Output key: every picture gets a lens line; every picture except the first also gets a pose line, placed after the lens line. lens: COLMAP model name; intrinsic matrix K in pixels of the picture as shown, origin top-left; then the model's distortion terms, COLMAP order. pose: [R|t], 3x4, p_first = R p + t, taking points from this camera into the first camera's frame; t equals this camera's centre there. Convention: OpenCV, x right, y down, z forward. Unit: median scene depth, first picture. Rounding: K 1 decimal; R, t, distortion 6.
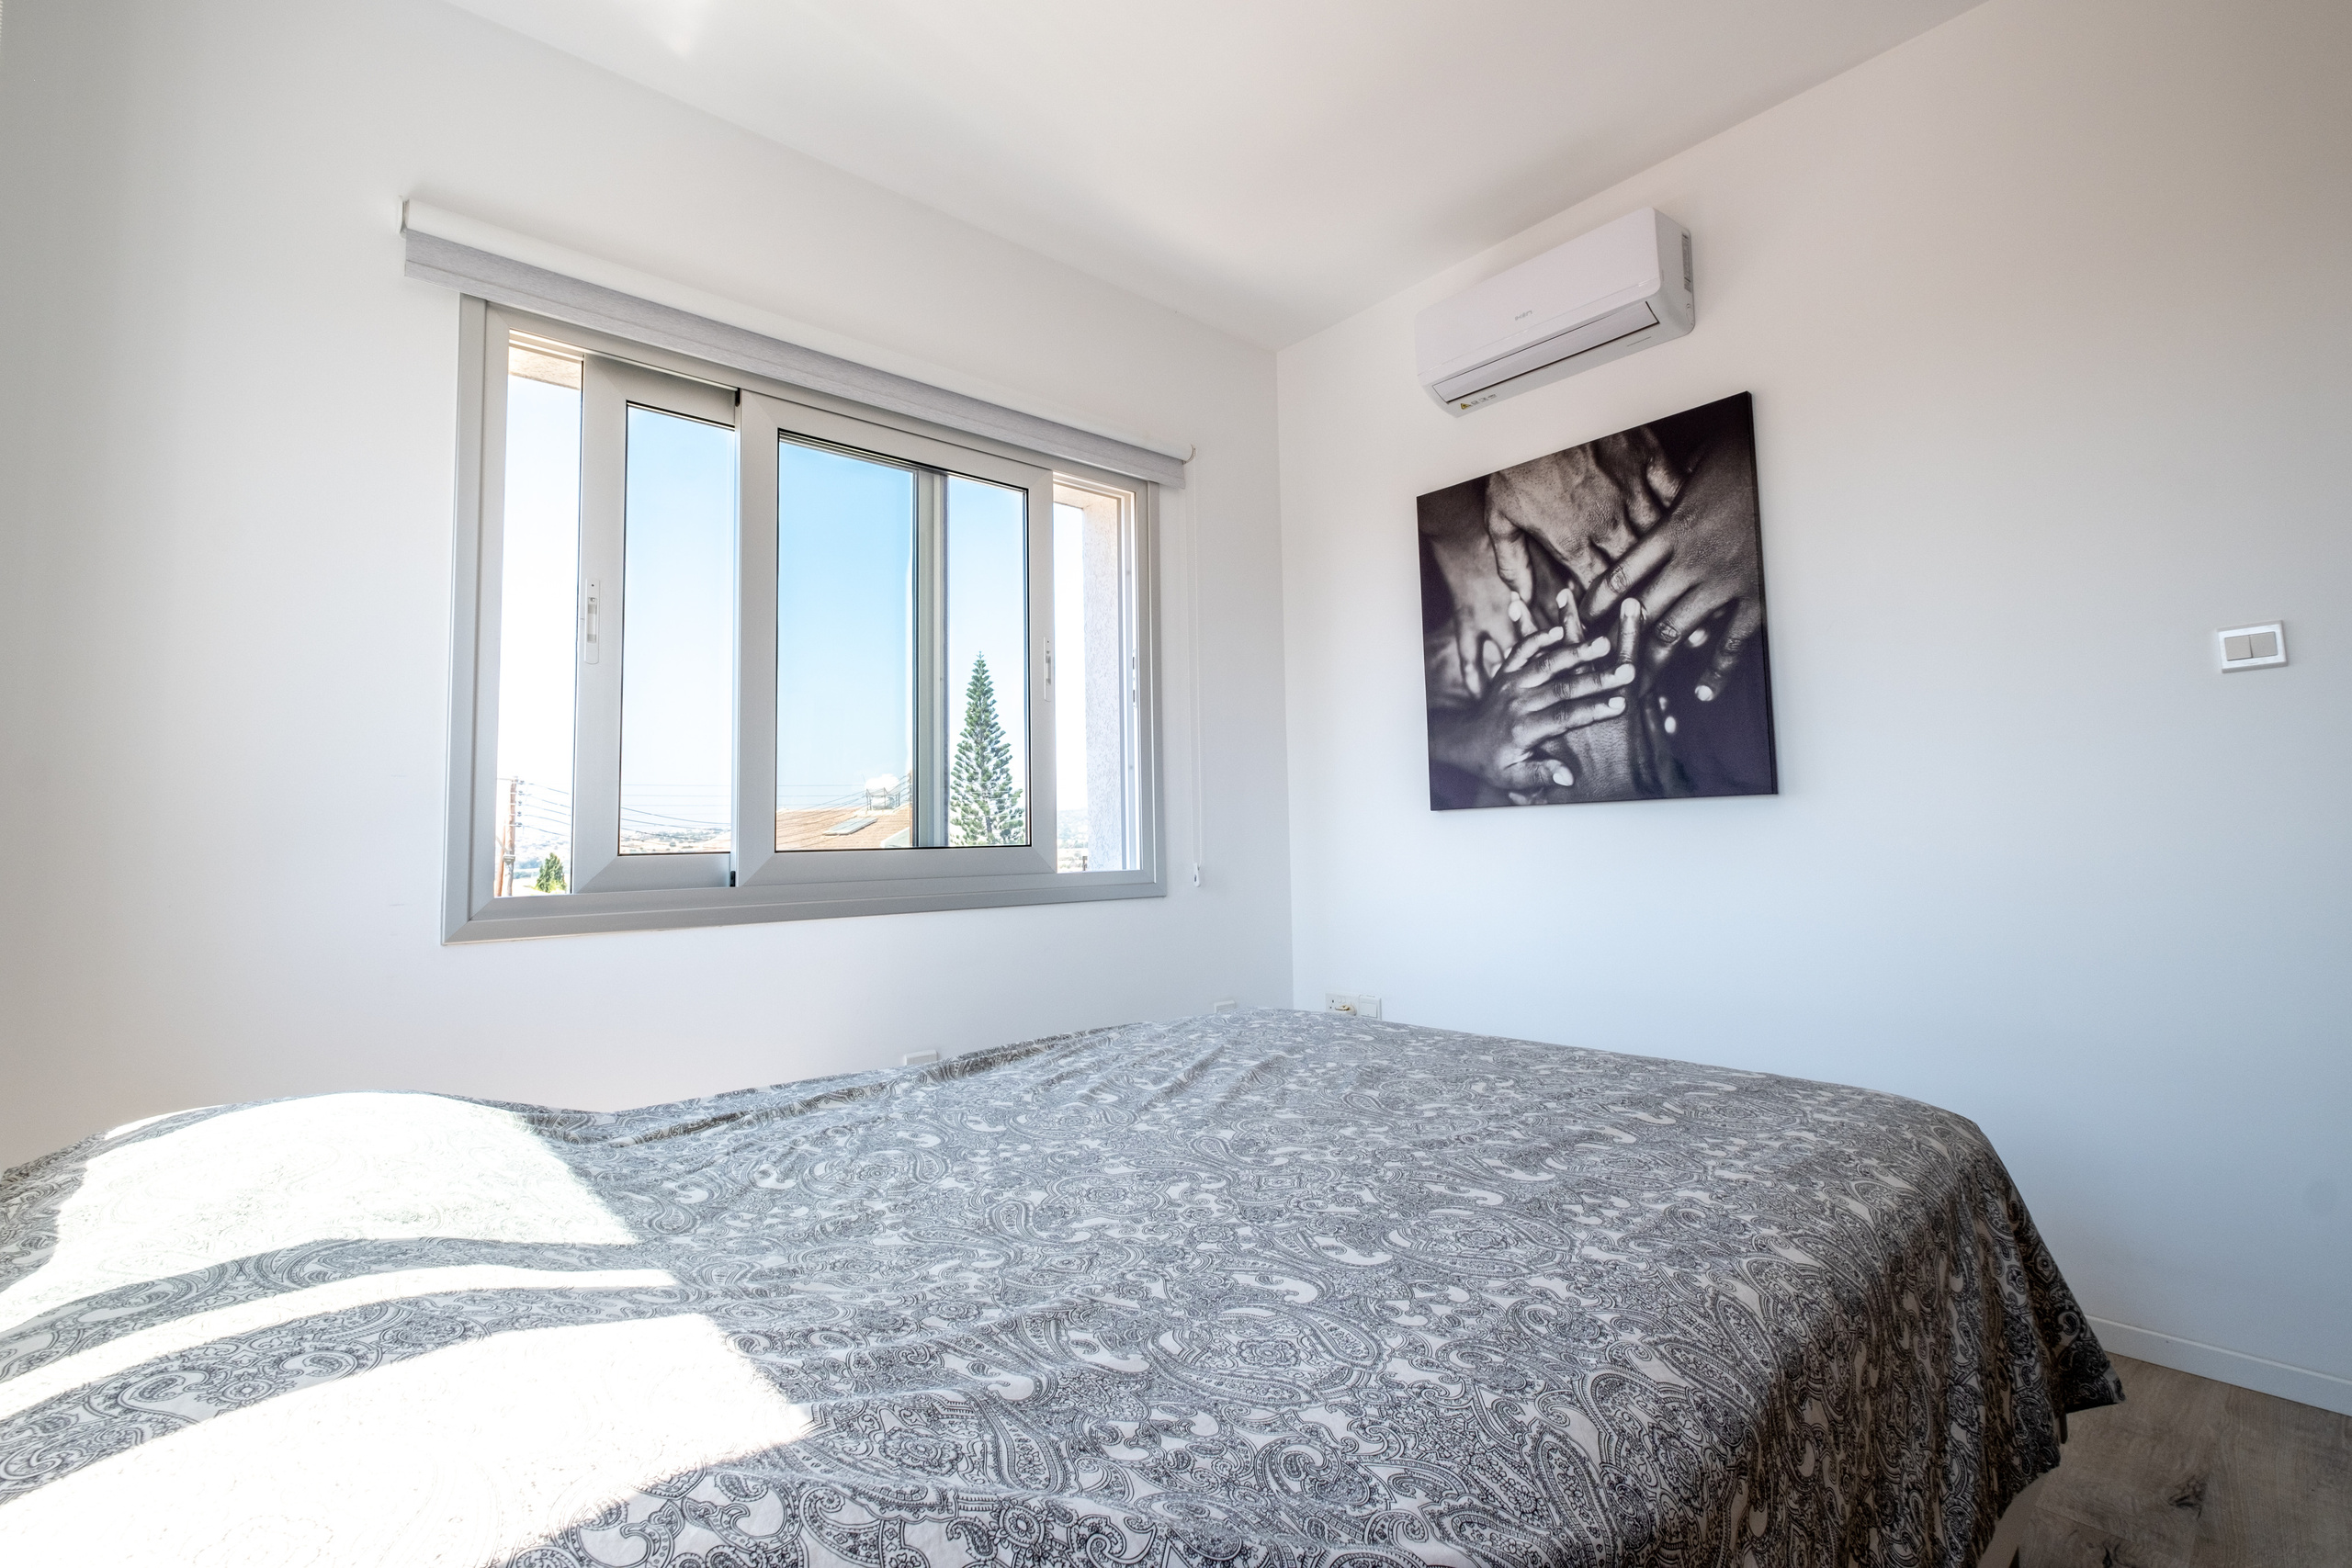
lens RADIAL K [[1125.4, 0, 1230.5], [0, 1125.4, 765.9], [0, 0, 1]] dist [0.003160, -0.005176]
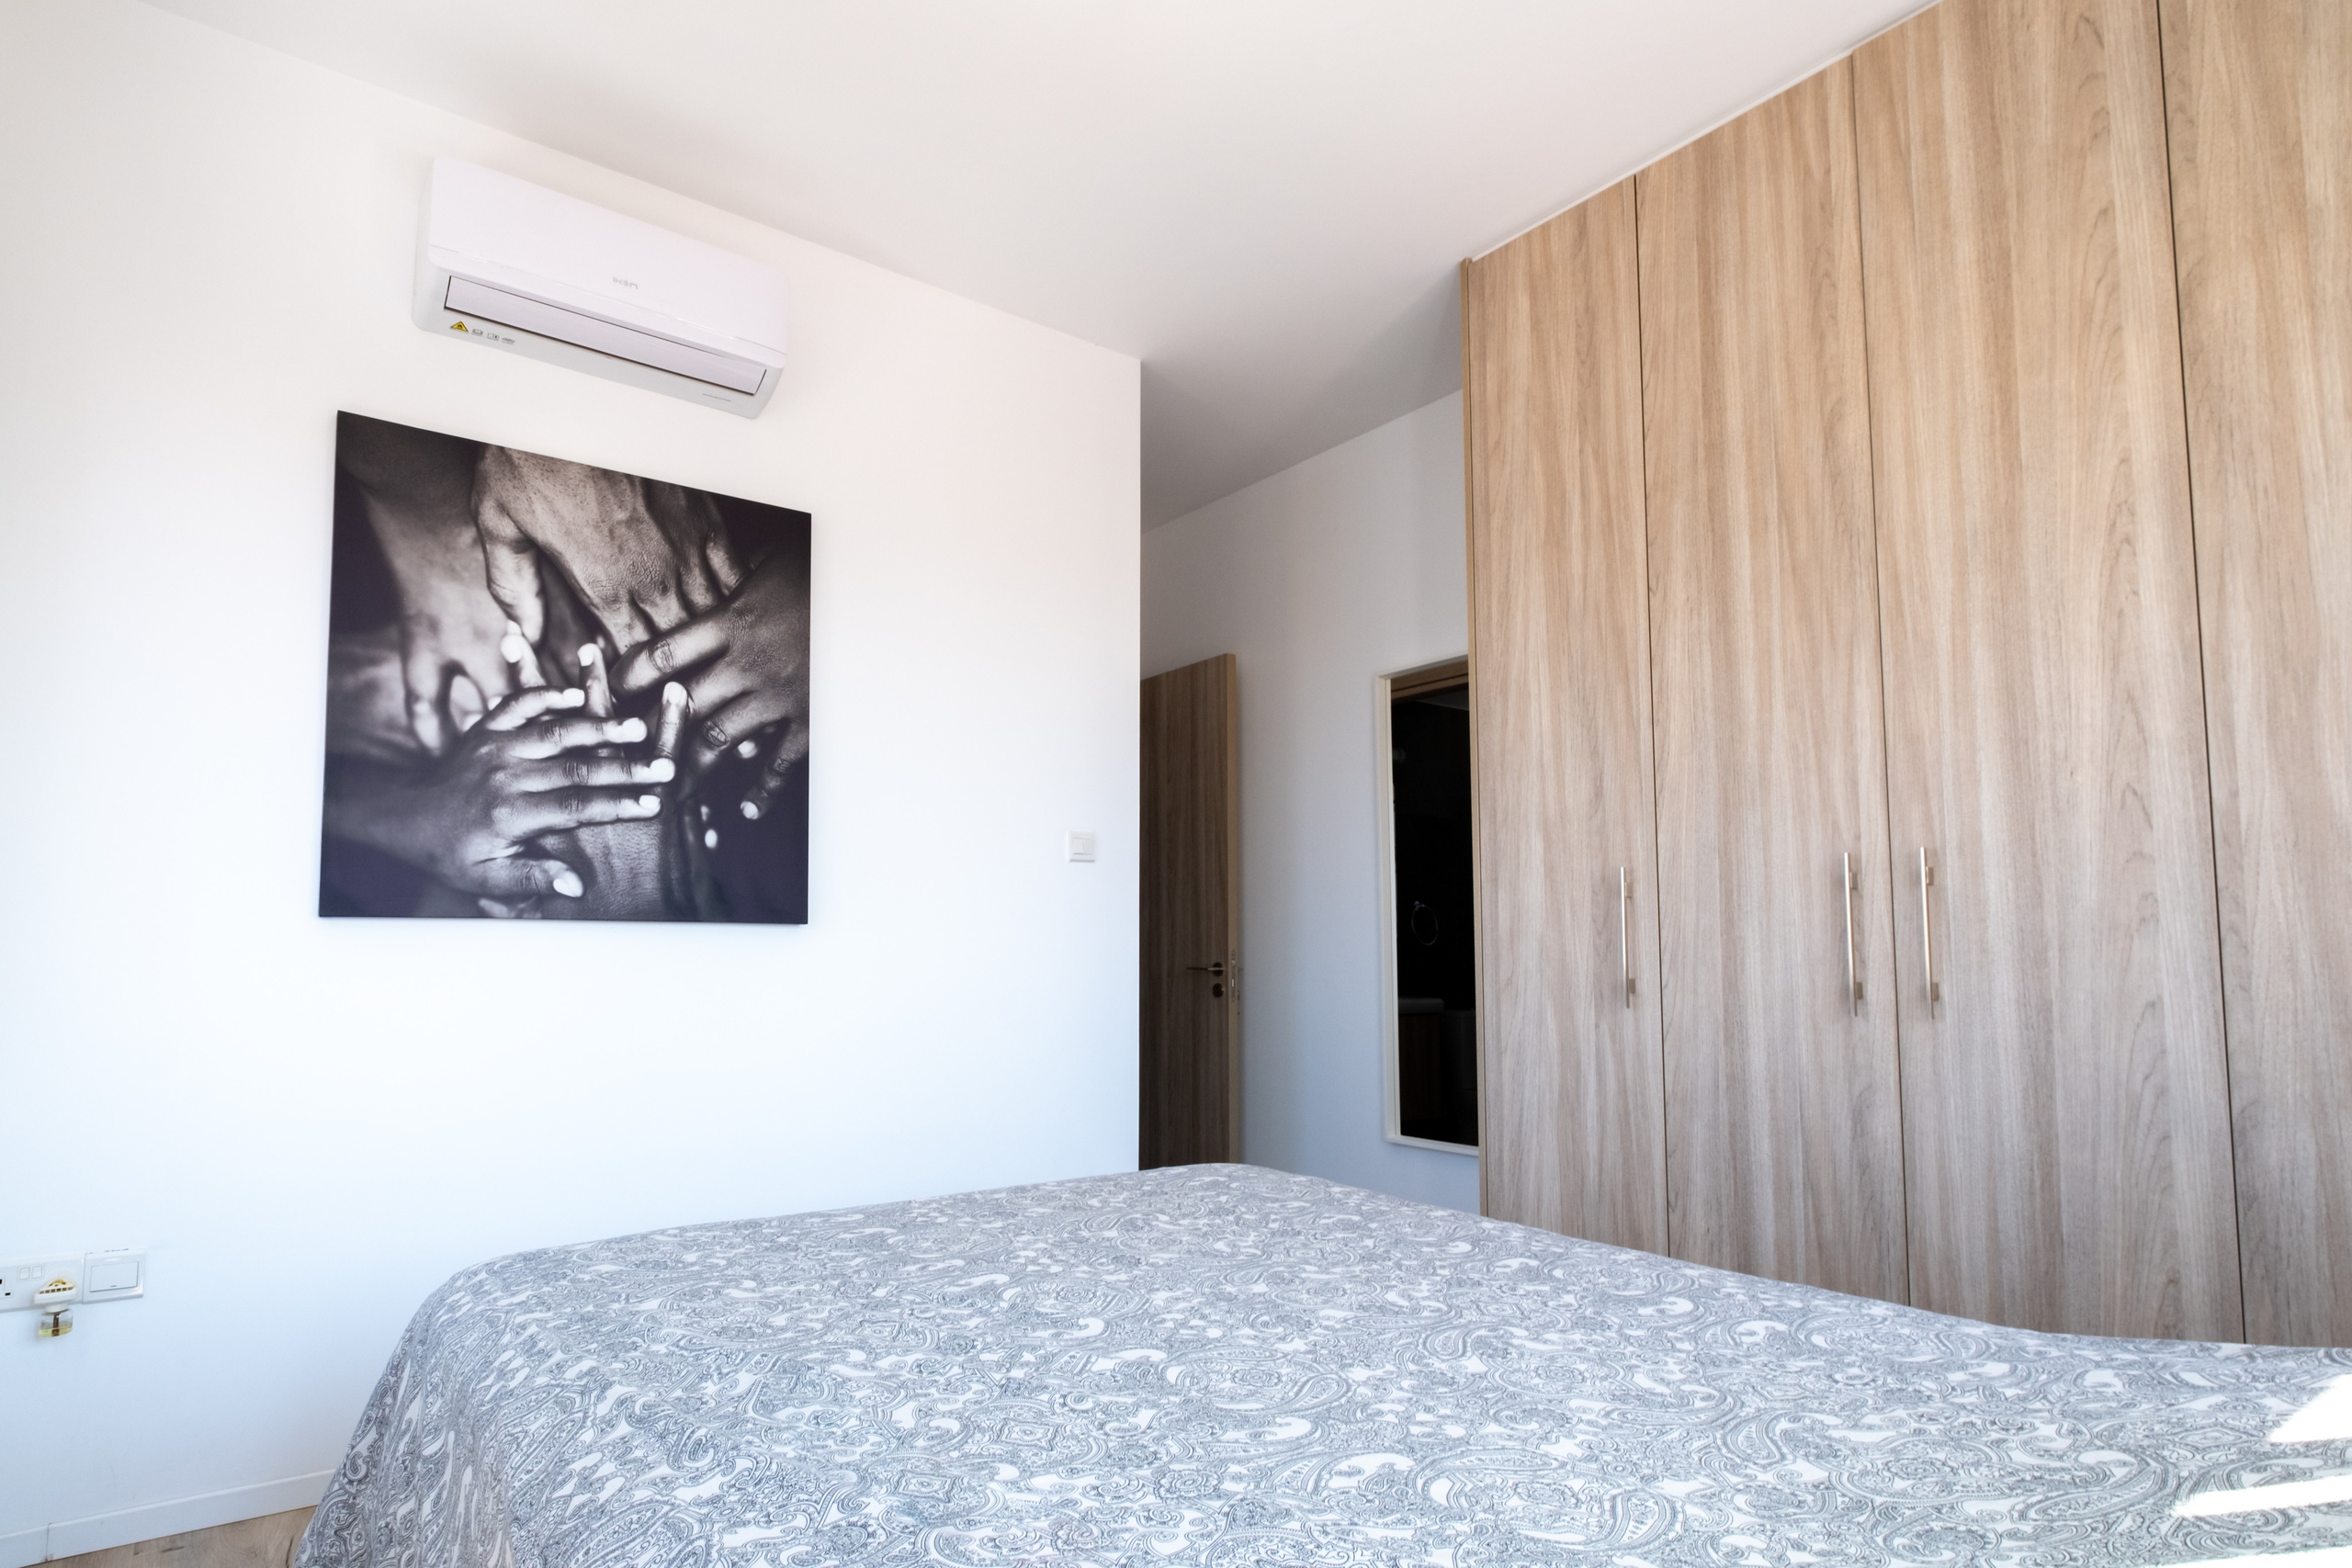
lens RADIAL K [[1125.4, 0, 1211.1], [0, 1125.4, 890.7], [0, 0, 1]] dist [0.003160, -0.005176]
pose [[0.101310, 0.078142, 0.991781, -0.426657], [-0.075885, 0.994613, -0.070613, 0.035484], [-0.991957, -0.068107, 0.106694, 0.491985]]
